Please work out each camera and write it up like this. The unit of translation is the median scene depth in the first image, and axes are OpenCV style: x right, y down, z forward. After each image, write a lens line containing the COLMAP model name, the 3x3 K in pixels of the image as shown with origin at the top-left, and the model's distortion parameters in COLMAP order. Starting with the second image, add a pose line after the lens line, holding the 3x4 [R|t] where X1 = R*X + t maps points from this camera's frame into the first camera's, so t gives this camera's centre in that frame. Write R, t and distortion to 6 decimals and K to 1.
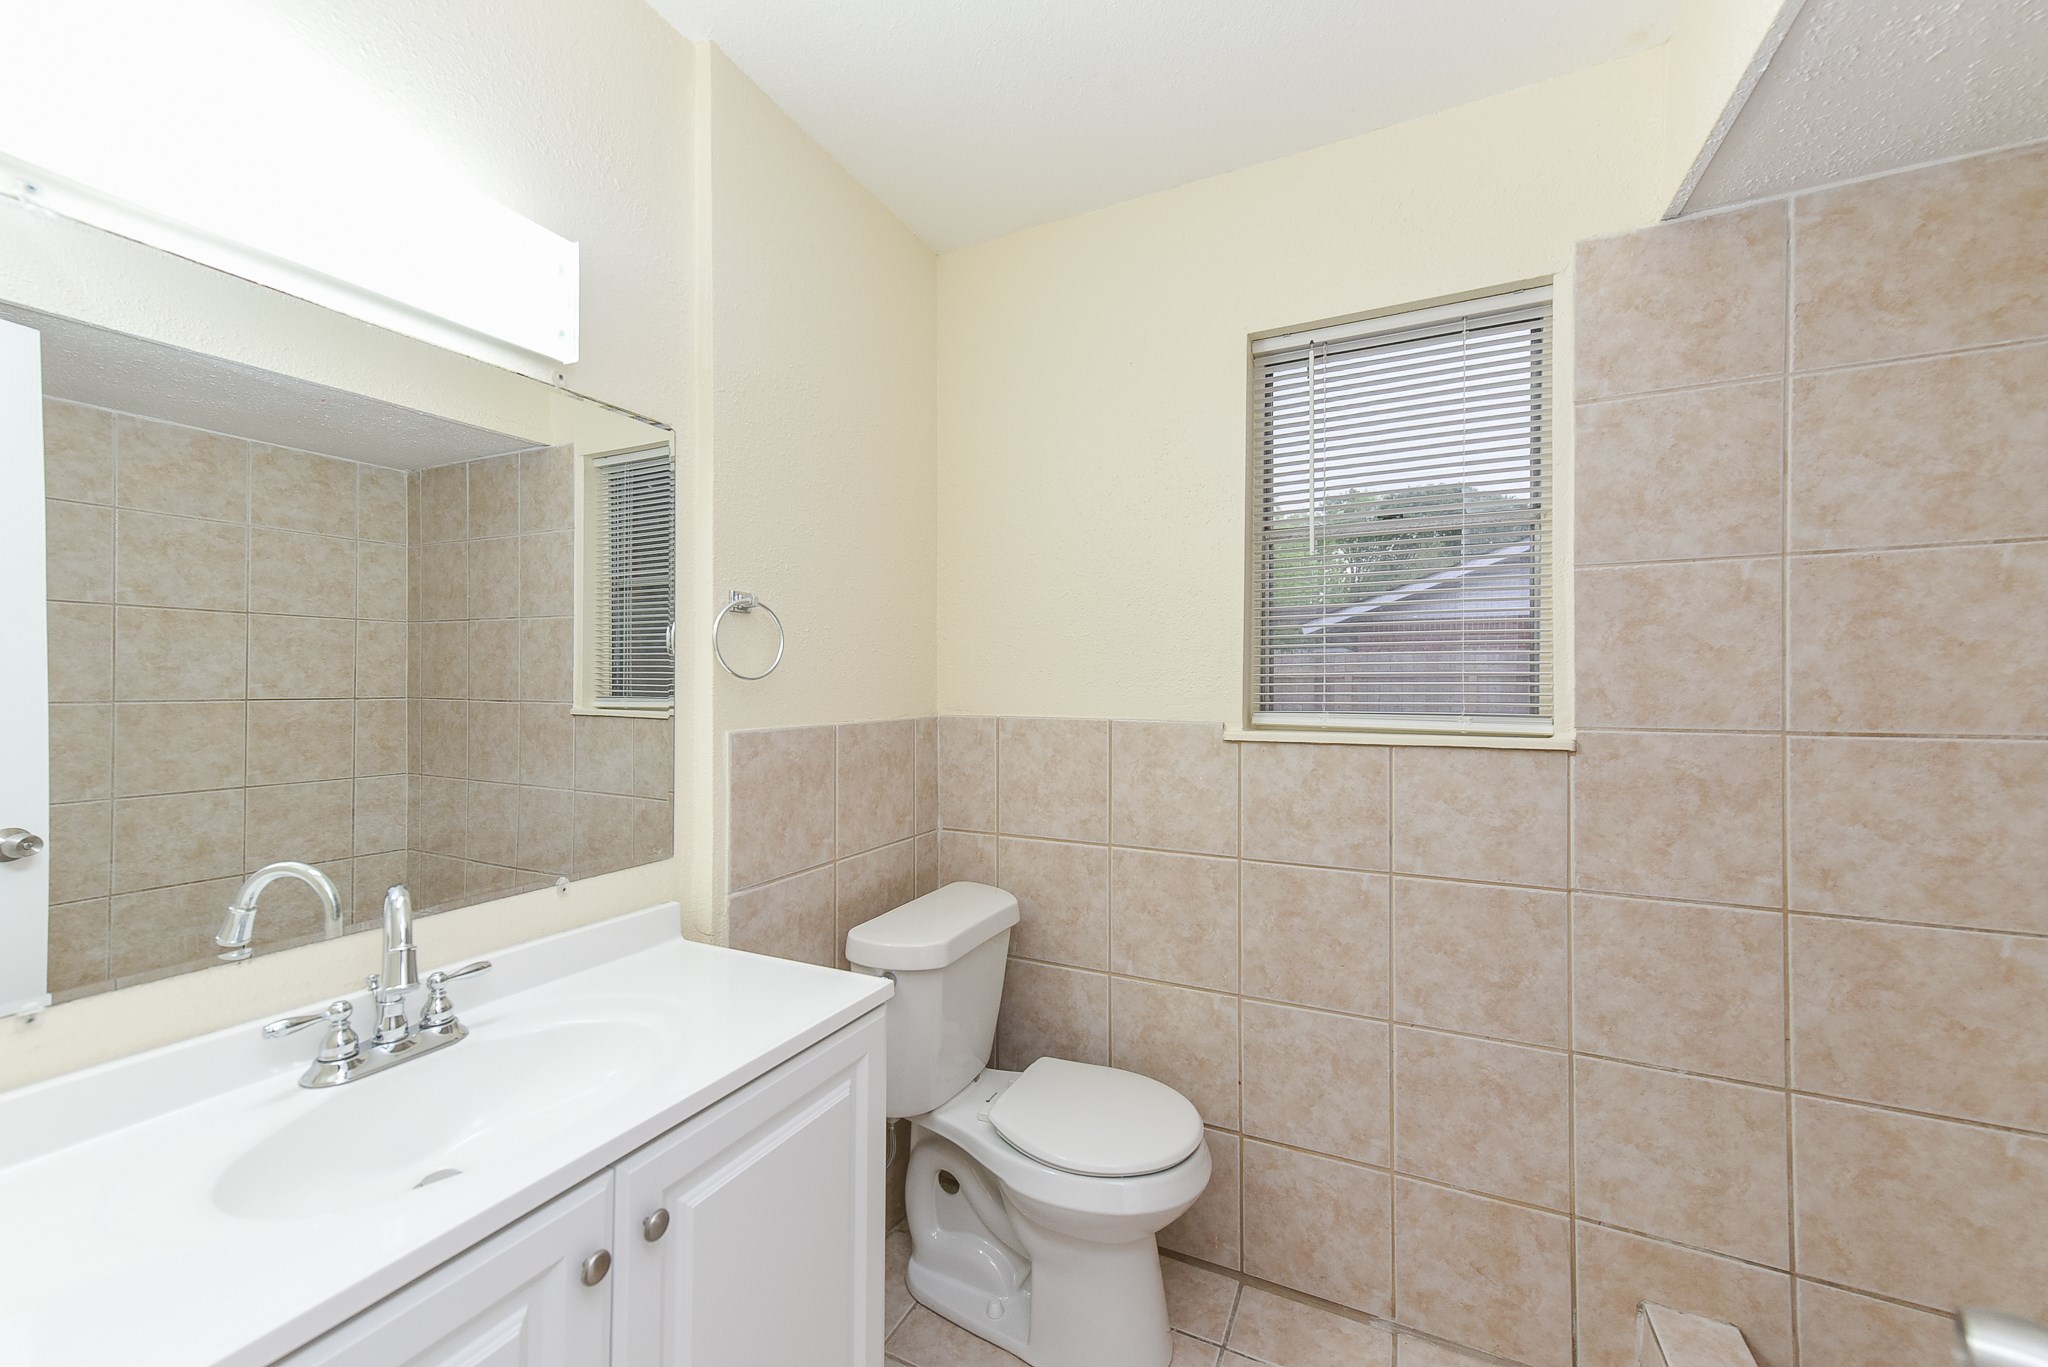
lens RADIAL K [[819.7, 0, 1016.5], [0, 819.7, 685.2], [0, 0, 1]] dist [0.014102, 0.000236]
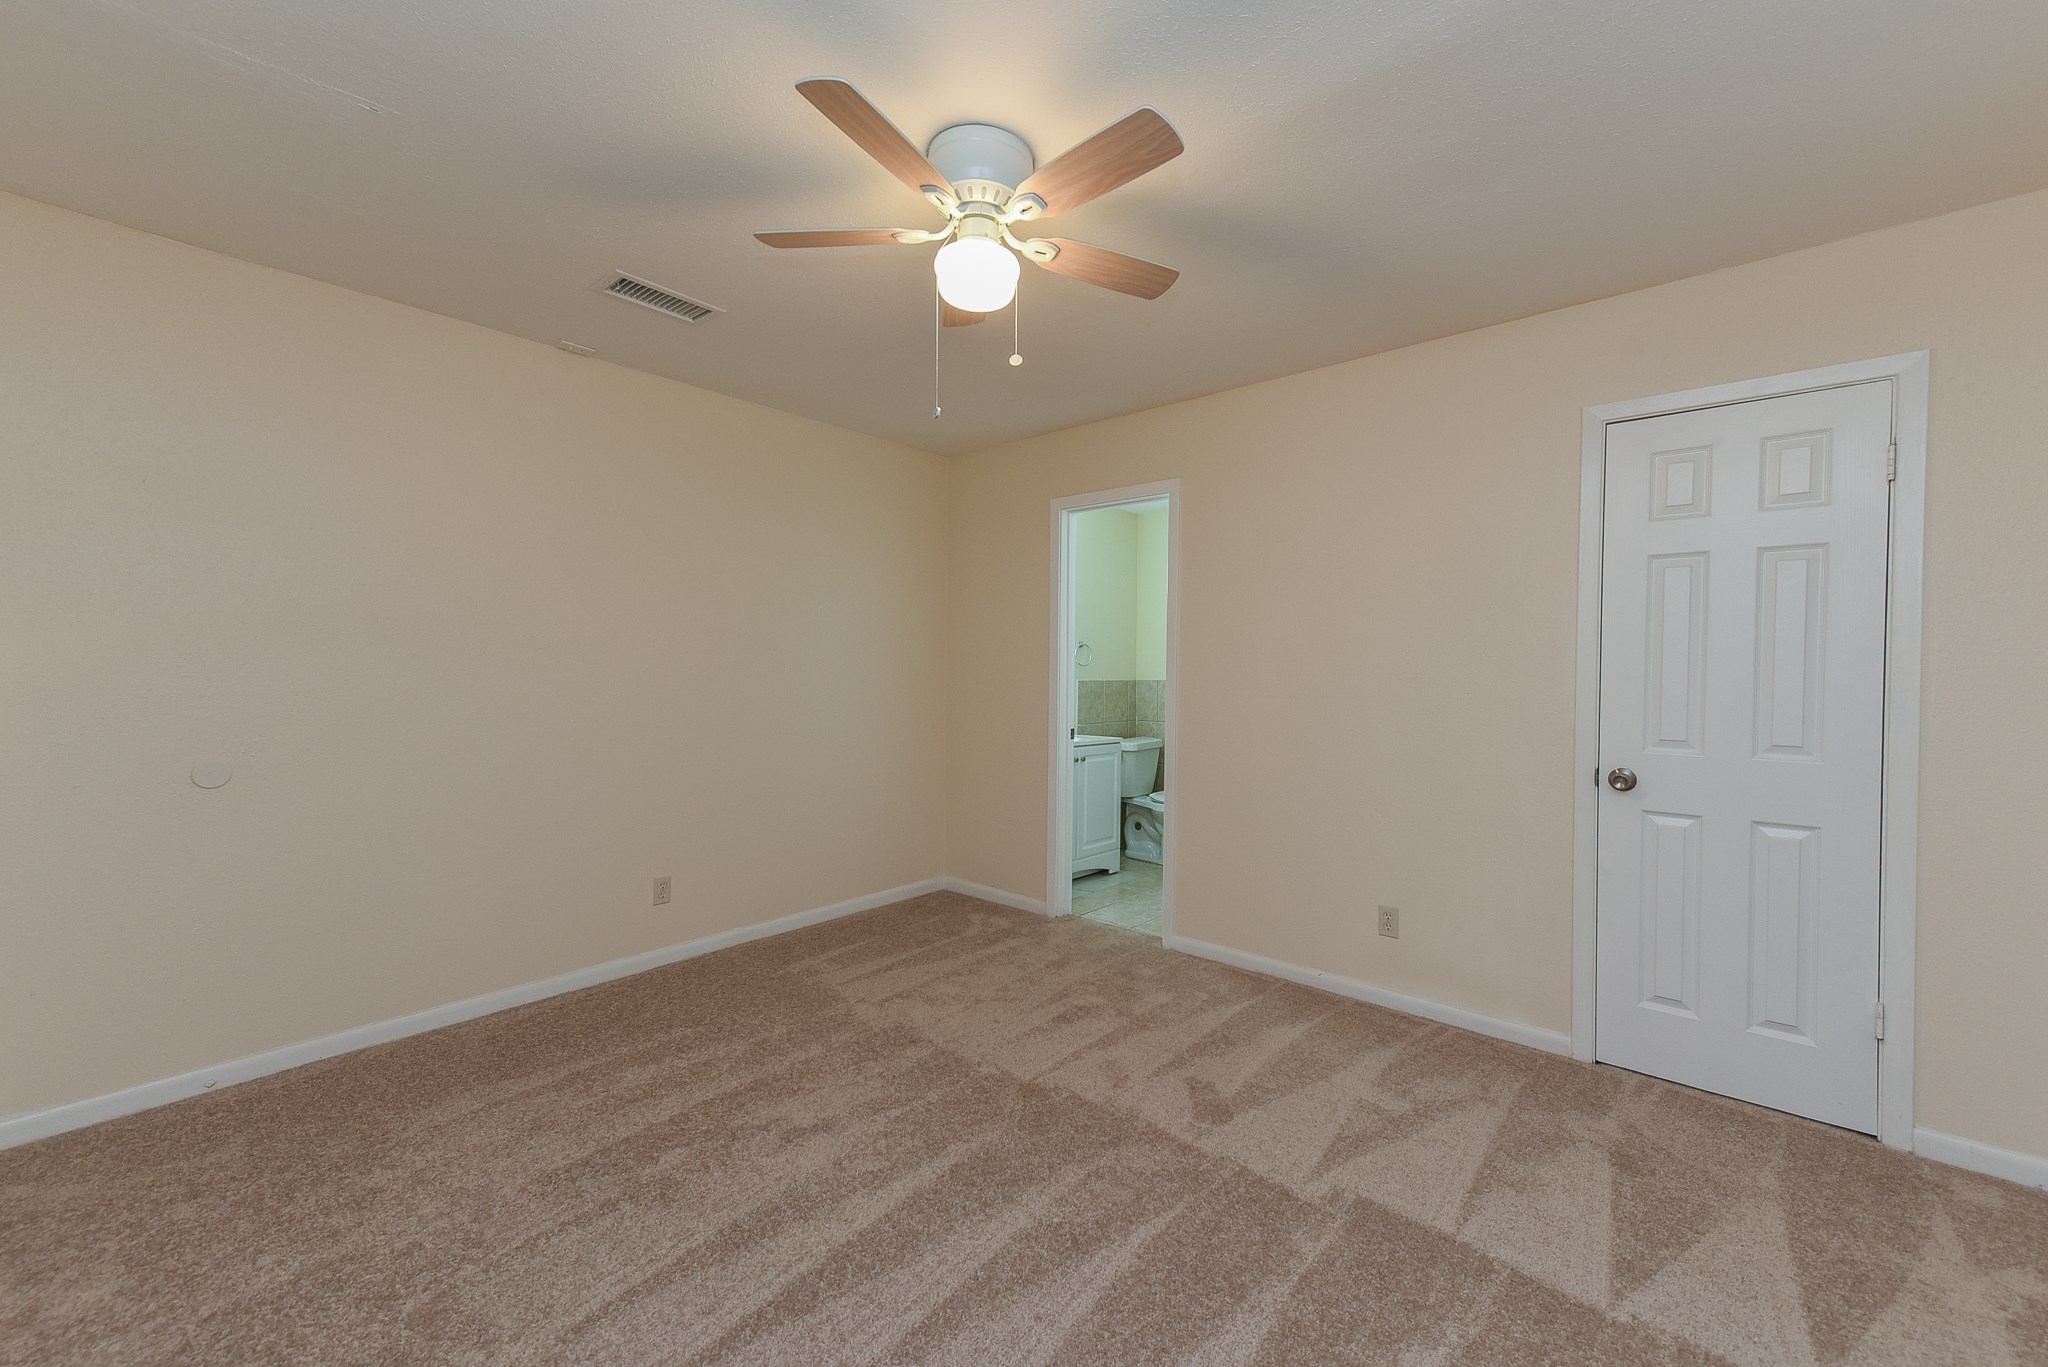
lens RADIAL K [[817.2, 0, 1033.4], [0, 817.2, 680.2], [0, 0, 1]] dist [0.015173, -0.000058]
pose [[0.972175, 0.007774, -0.234128, 0.293258], [-0.006757, 0.999964, 0.005144, 0.037488], [0.234159, -0.003419, 0.972192, -2.440396]]
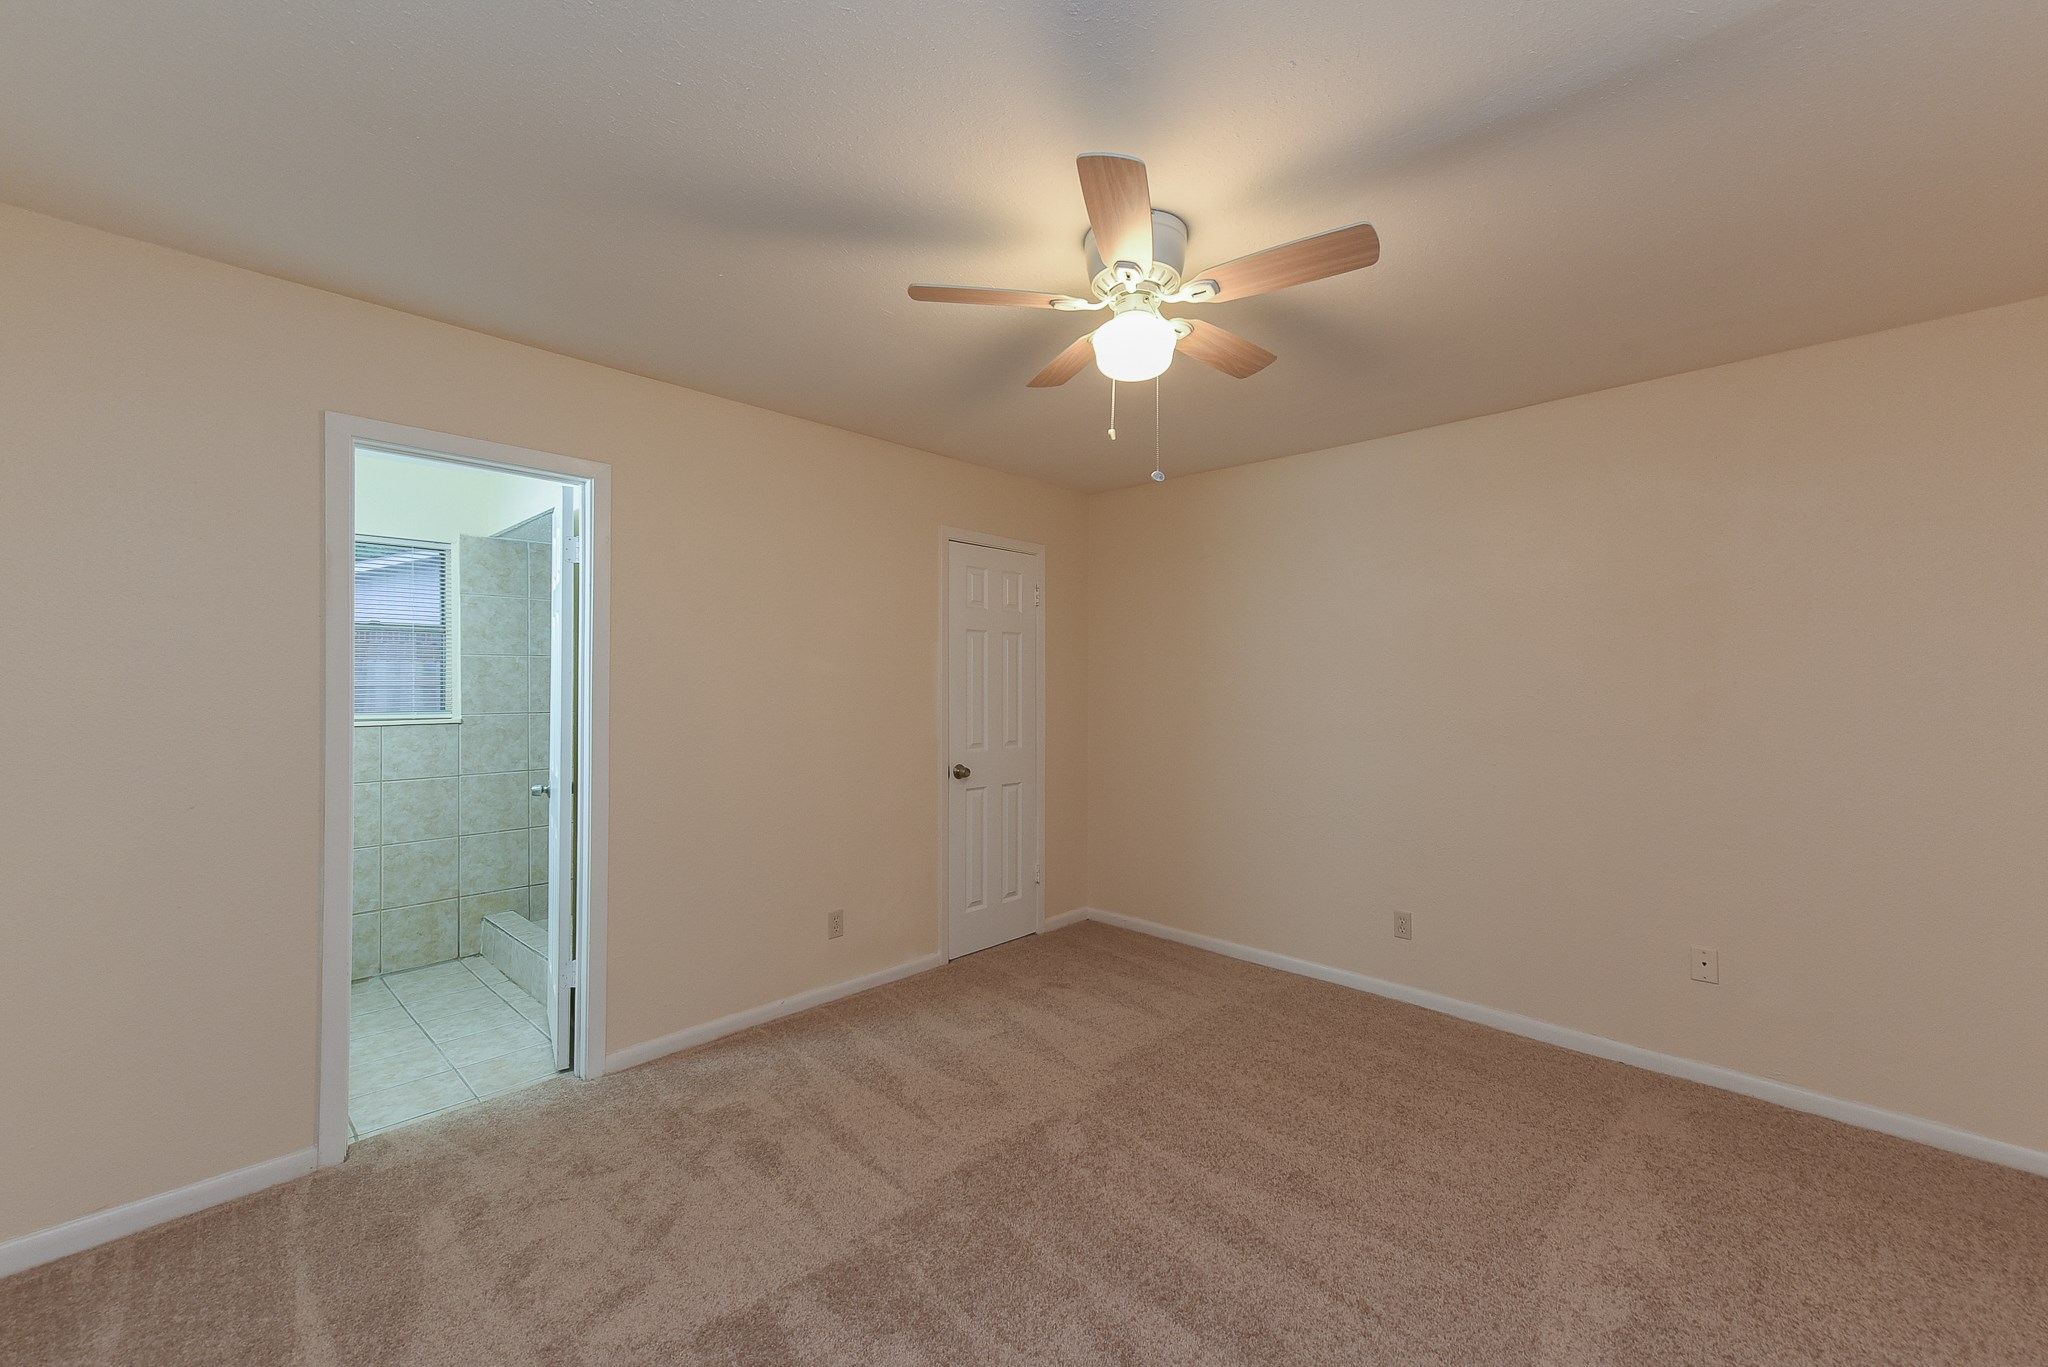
lens RADIAL K [[806.3, 0, 1032.0], [0, 806.3, 680.9], [0, 0, 1]] dist [0.014129, 0.000592]
pose [[0.279631, 0.001860, 0.960106, -1.302234], [0.005798, 0.999977, -0.003626, -0.035655], [-0.960090, 0.006581, 0.279614, -1.479006]]
